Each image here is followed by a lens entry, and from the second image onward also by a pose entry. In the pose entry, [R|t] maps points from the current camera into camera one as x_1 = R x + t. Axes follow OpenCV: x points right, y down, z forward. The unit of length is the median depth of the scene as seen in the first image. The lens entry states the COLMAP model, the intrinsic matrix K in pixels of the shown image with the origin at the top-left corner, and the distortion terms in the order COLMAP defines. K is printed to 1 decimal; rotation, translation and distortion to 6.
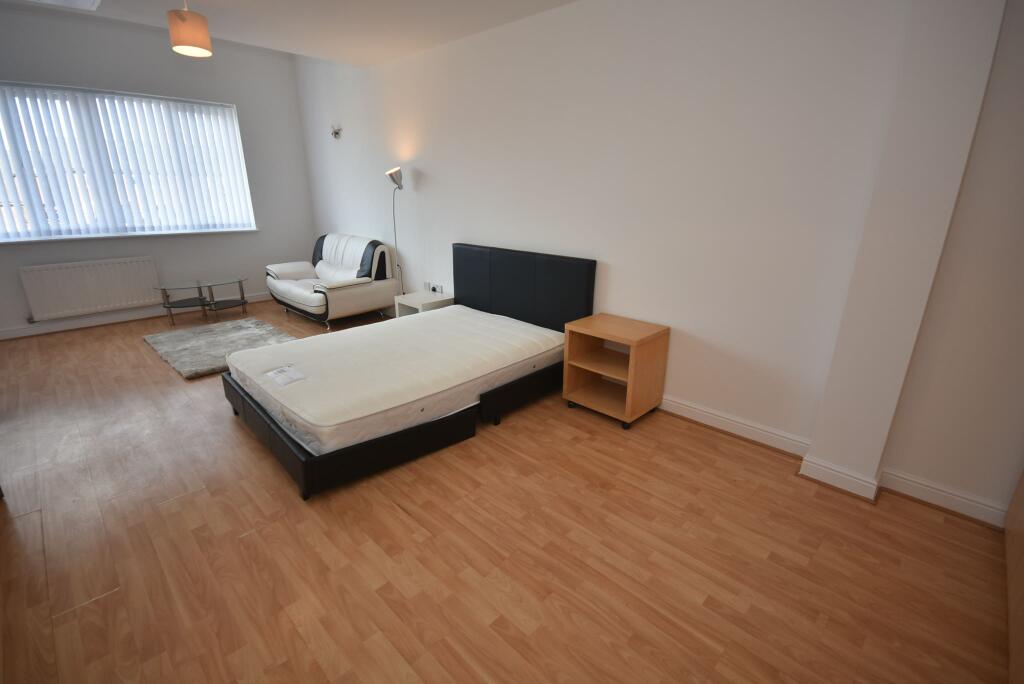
lens RADIAL K [[464.9, 0, 513.0], [0, 464.9, 339.1], [0, 0, 1]] dist [-0.003756, -0.000229]
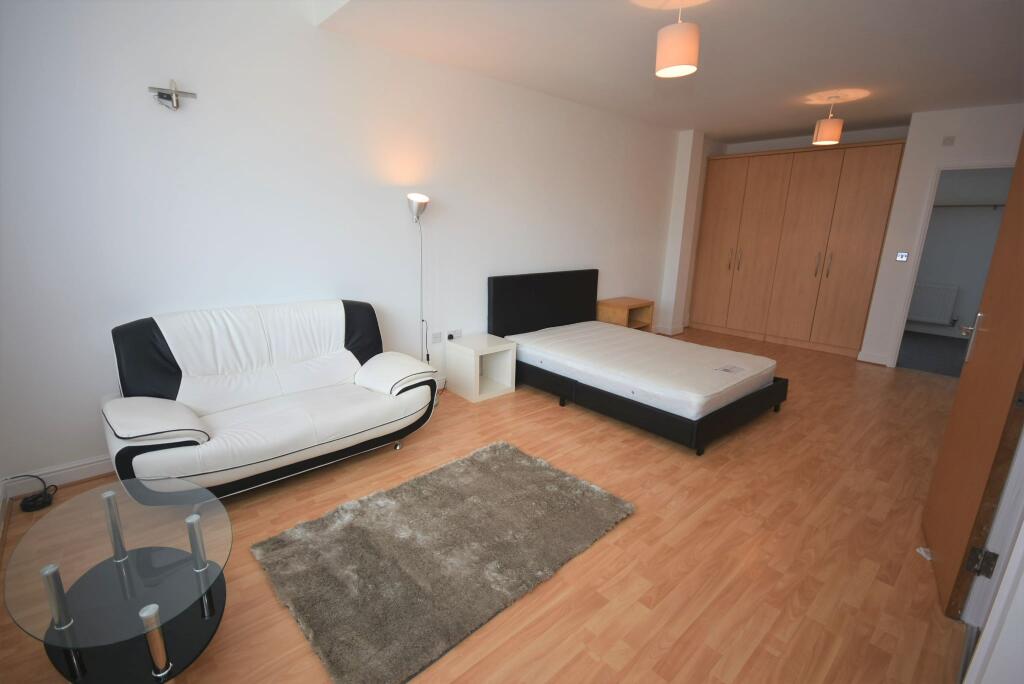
lens RADIAL K [[464.9, 0, 512.7], [0, 464.9, 340.5], [0, 0, 1]] dist [-0.003756, -0.000229]
pose [[0.062586, -0.251360, 0.965868, -1.027484], [0.276103, 0.934356, 0.225268, -0.272231], [-0.959088, 0.252580, 0.127879, 0.809644]]
